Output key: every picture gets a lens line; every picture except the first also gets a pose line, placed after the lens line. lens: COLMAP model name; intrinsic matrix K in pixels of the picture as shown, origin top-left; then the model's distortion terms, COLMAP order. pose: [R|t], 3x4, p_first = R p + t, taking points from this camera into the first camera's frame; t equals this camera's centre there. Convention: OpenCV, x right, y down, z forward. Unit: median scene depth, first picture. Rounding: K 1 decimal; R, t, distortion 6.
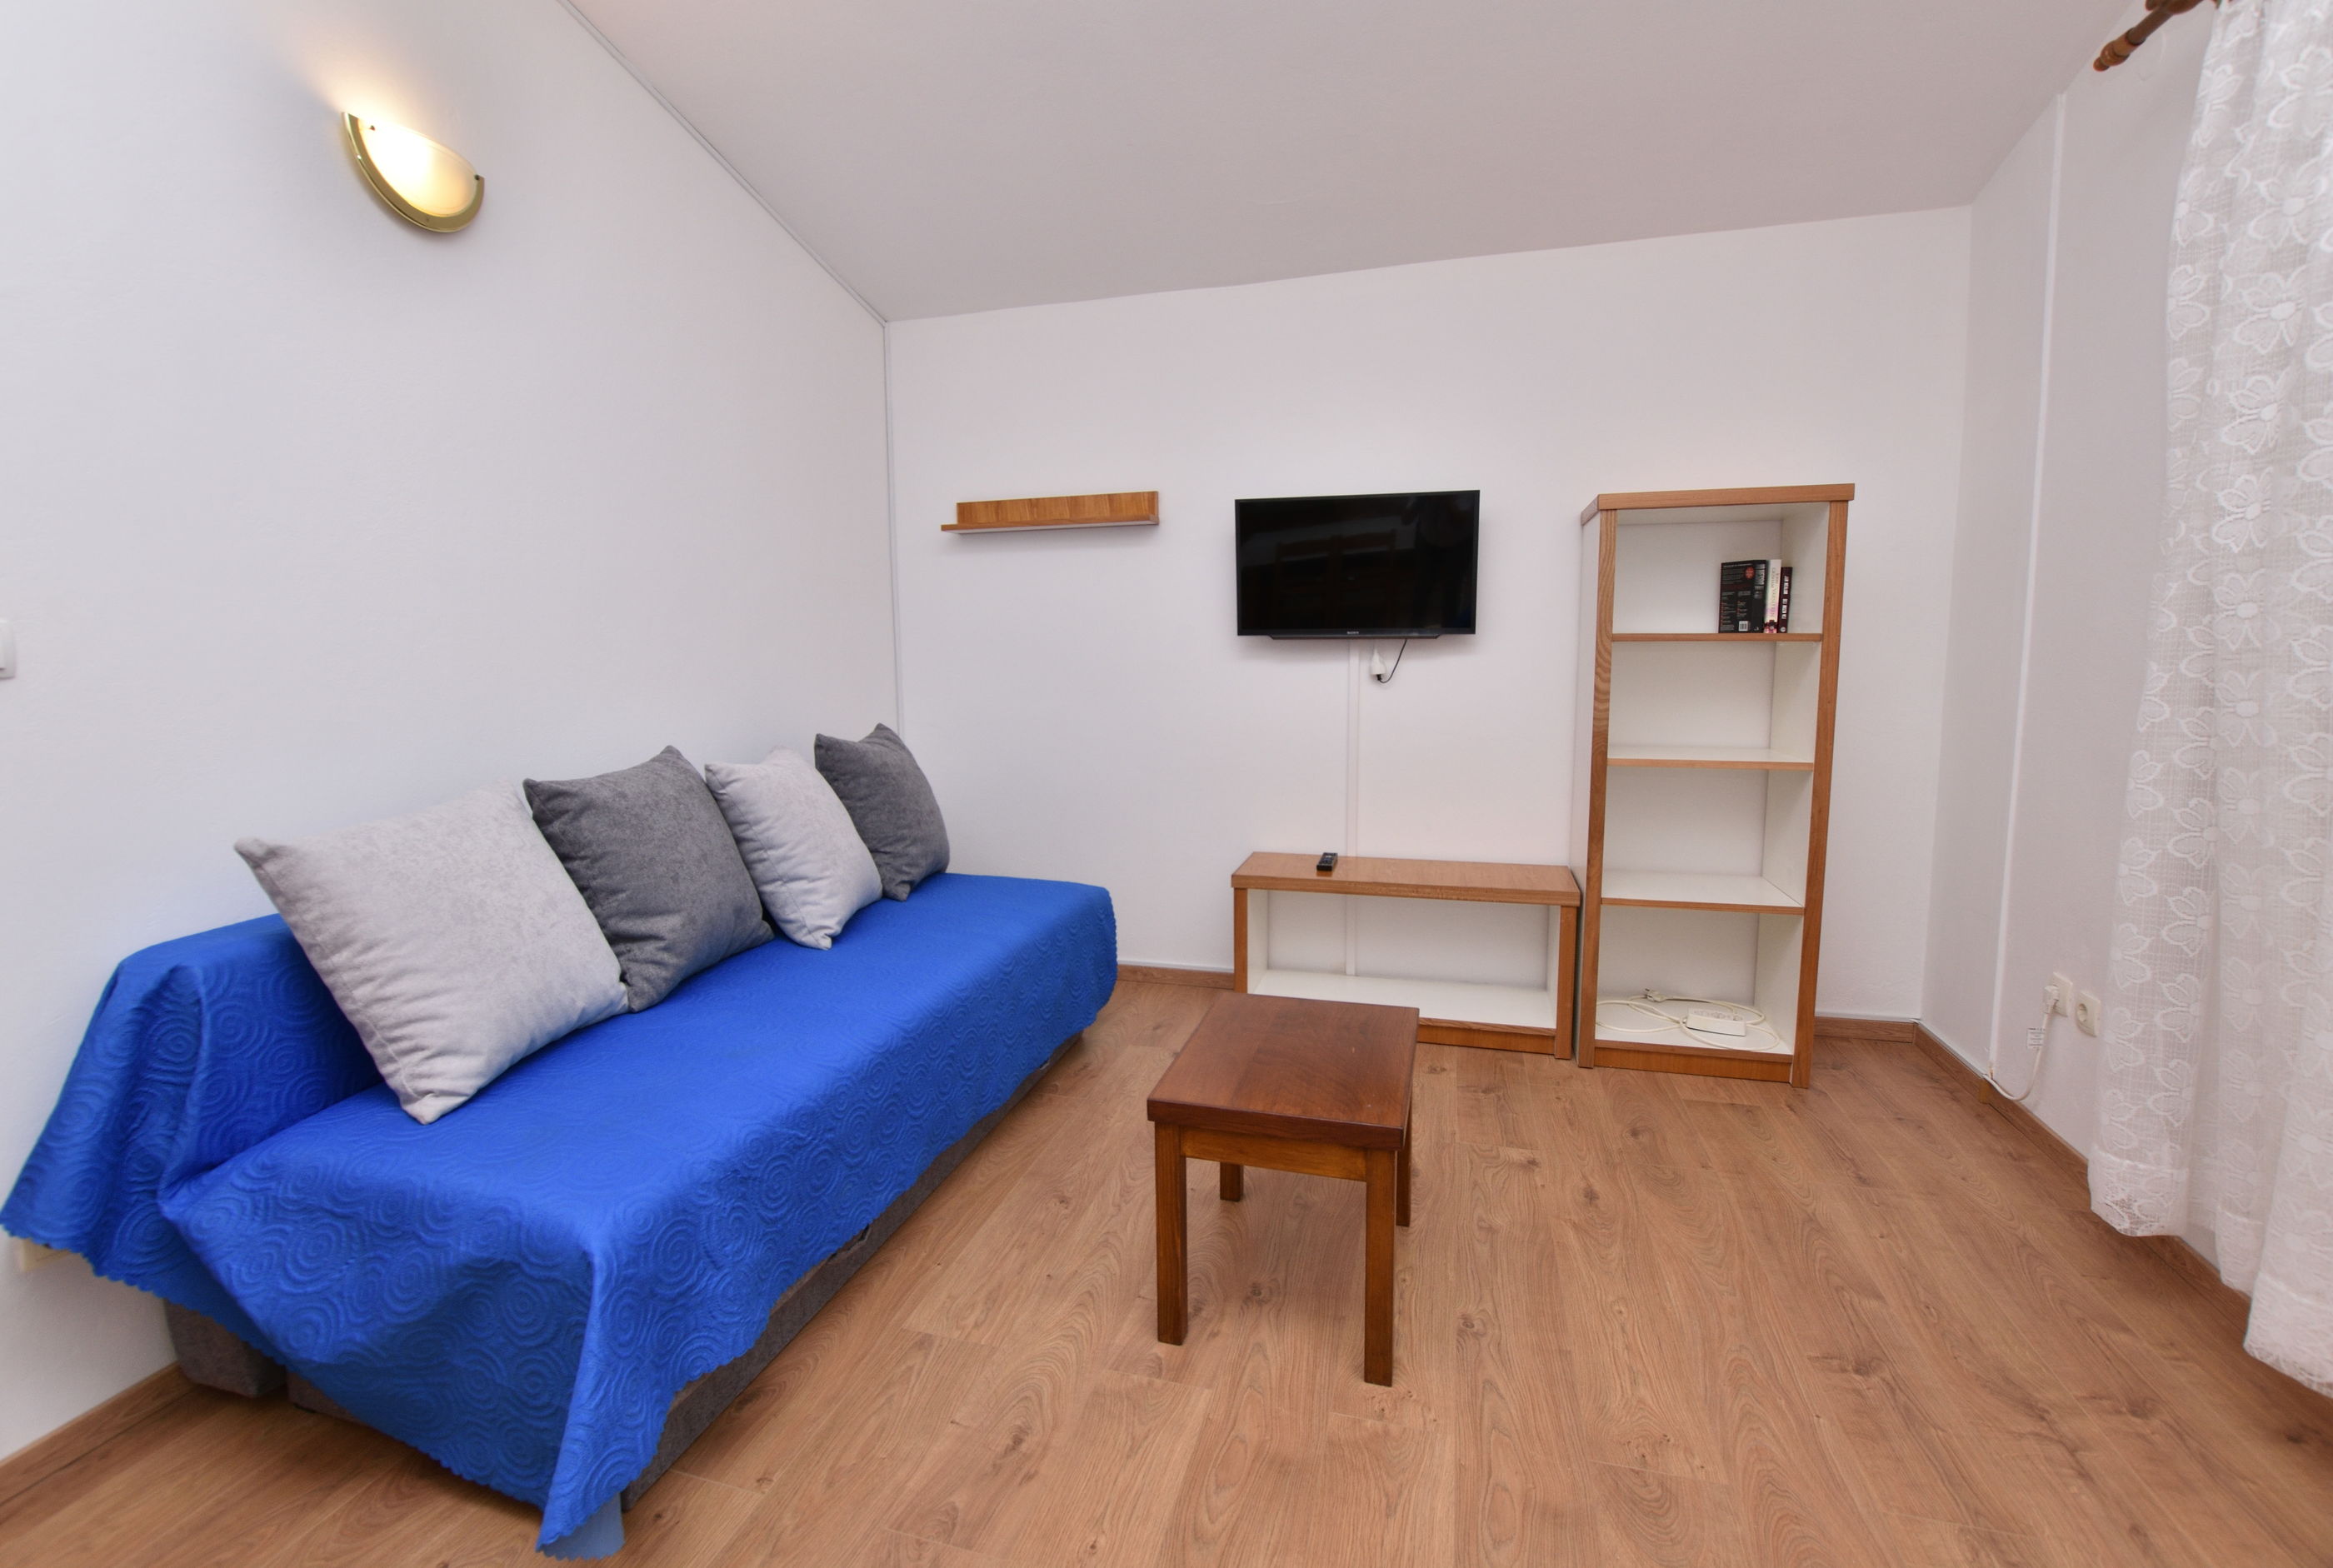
lens RADIAL K [[1025.8, 0, 1166.5], [0, 1025.8, 784.0], [0, 0, 1]] dist [-0.000993, -0.000084]
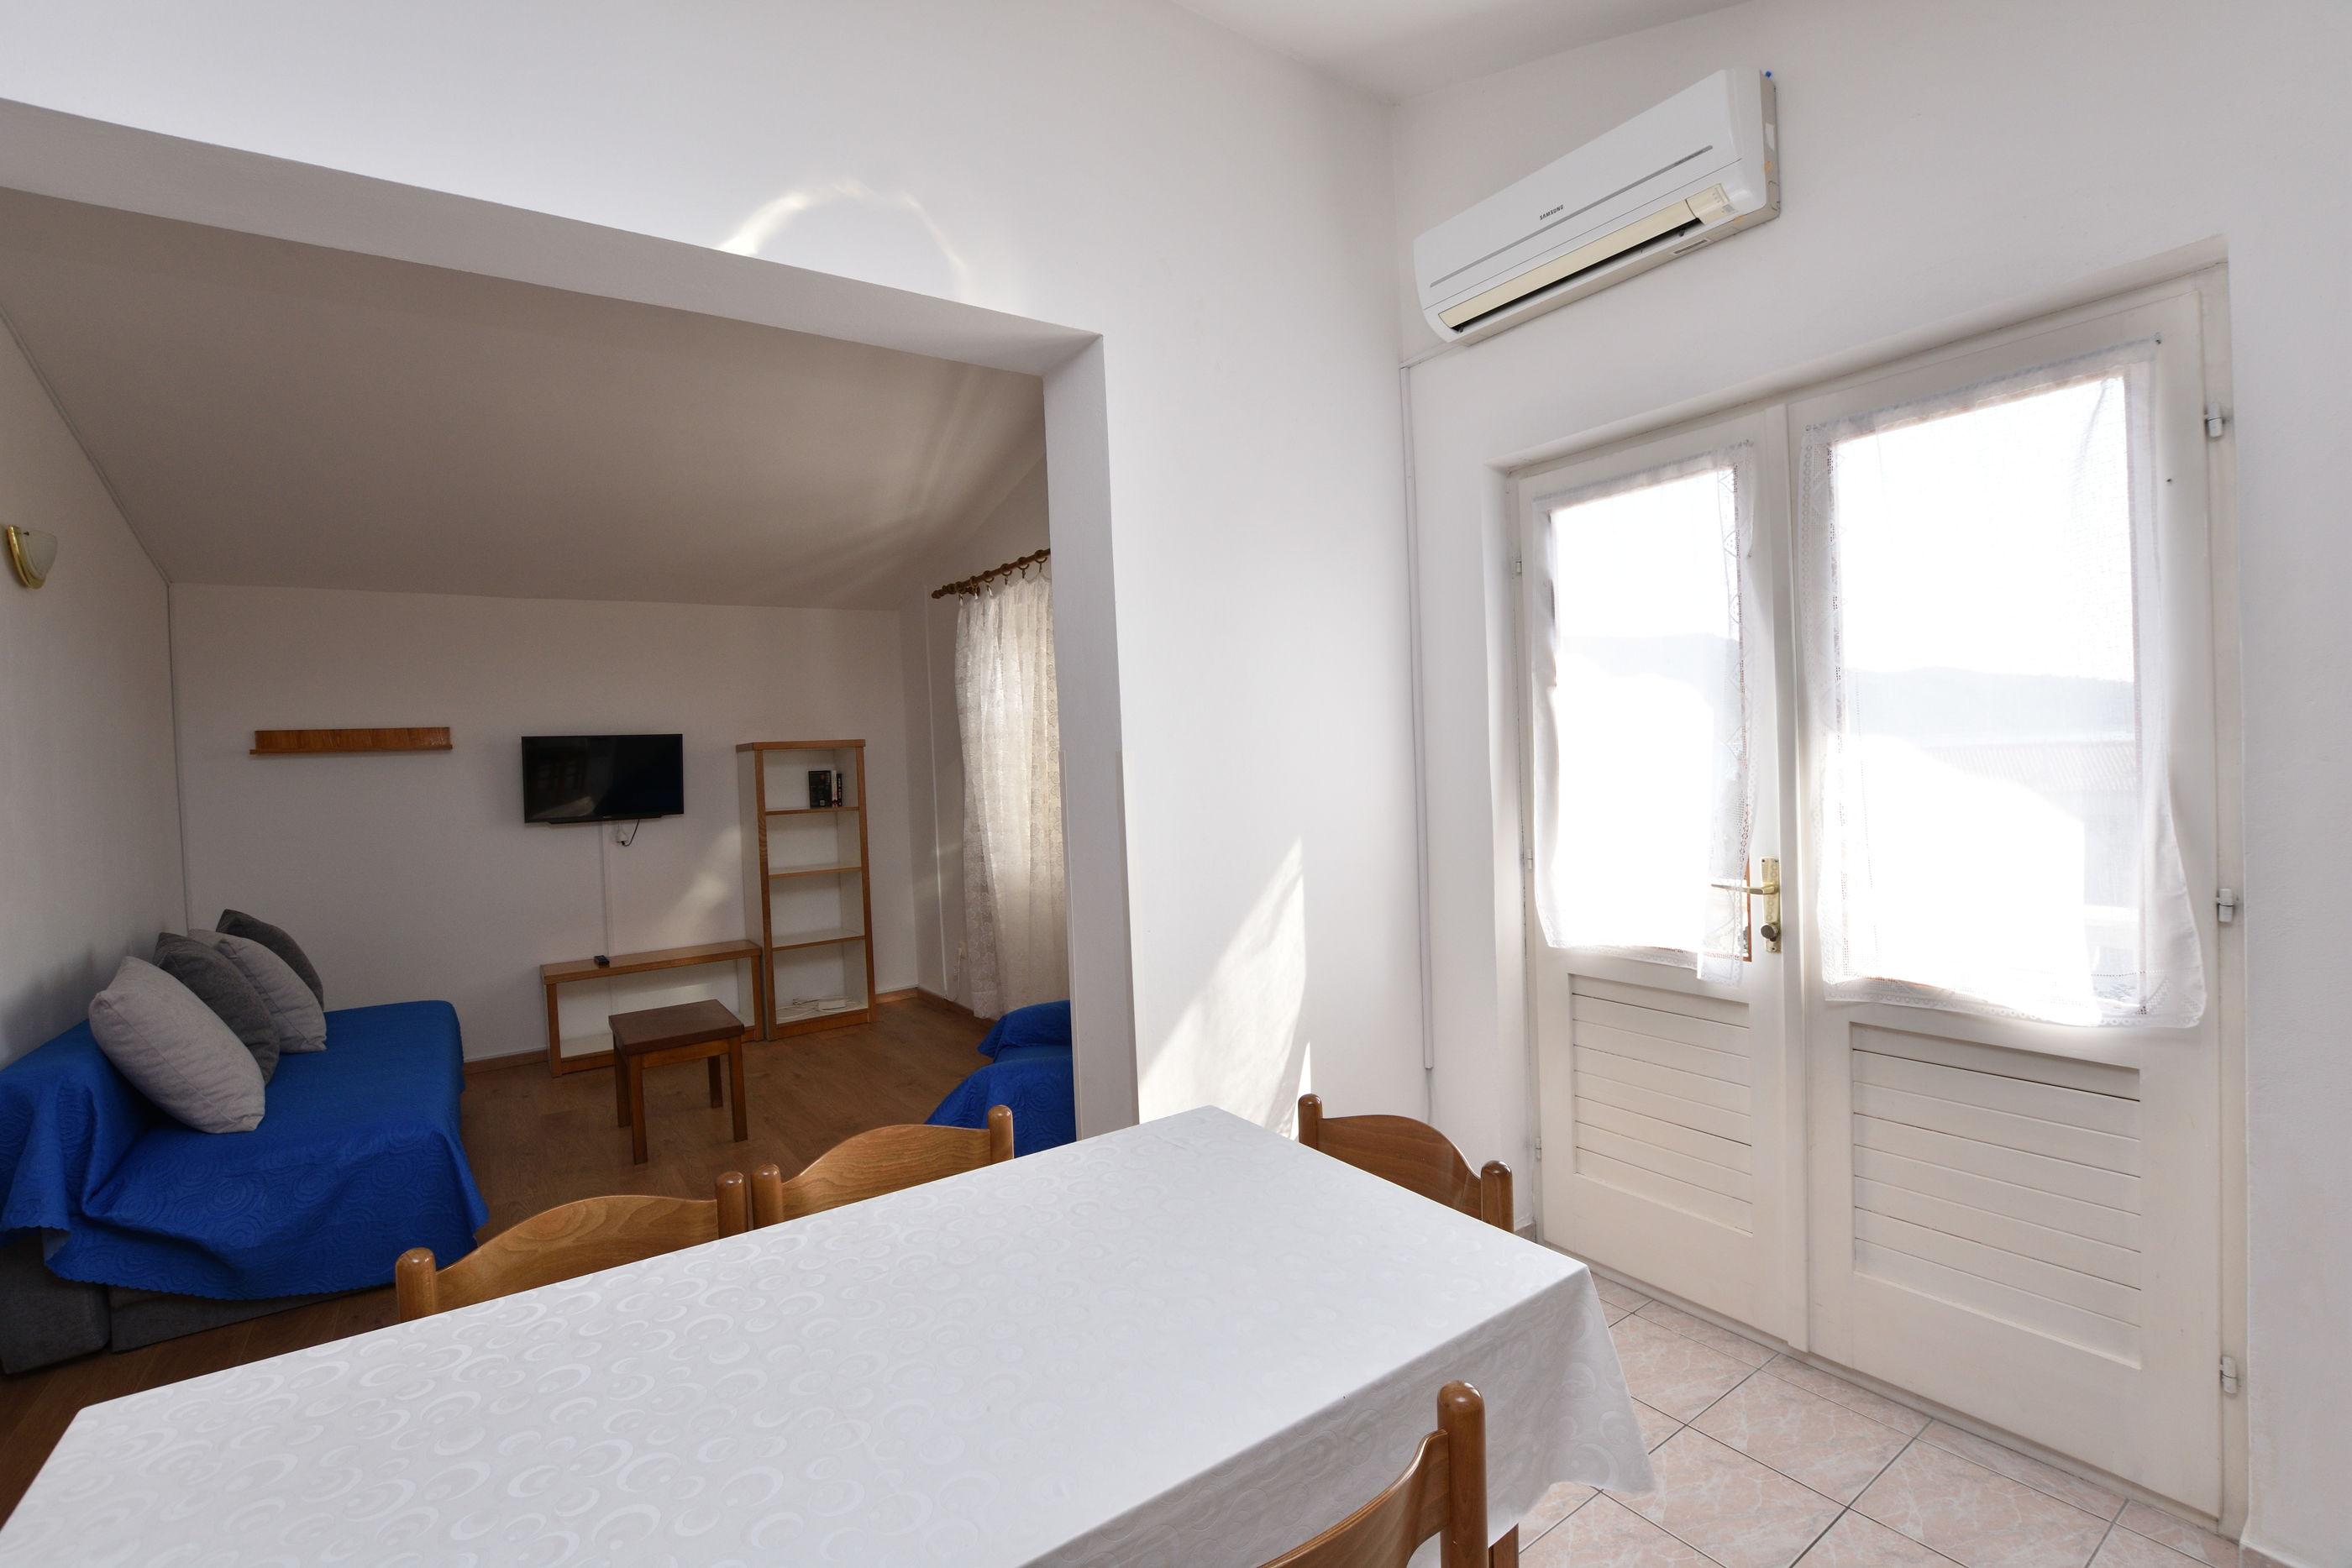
lens RADIAL K [[1060.9, 0, 1170.5], [0, 1060.9, 769.4], [0, 0, 1]] dist [-0.026908, 0.000091]
pose [[0.638268, -0.028154, 0.769299, -0.583880], [0.134699, 0.987998, -0.075599, 0.028952], [-0.757938, 0.151877, 0.634400, -0.825265]]
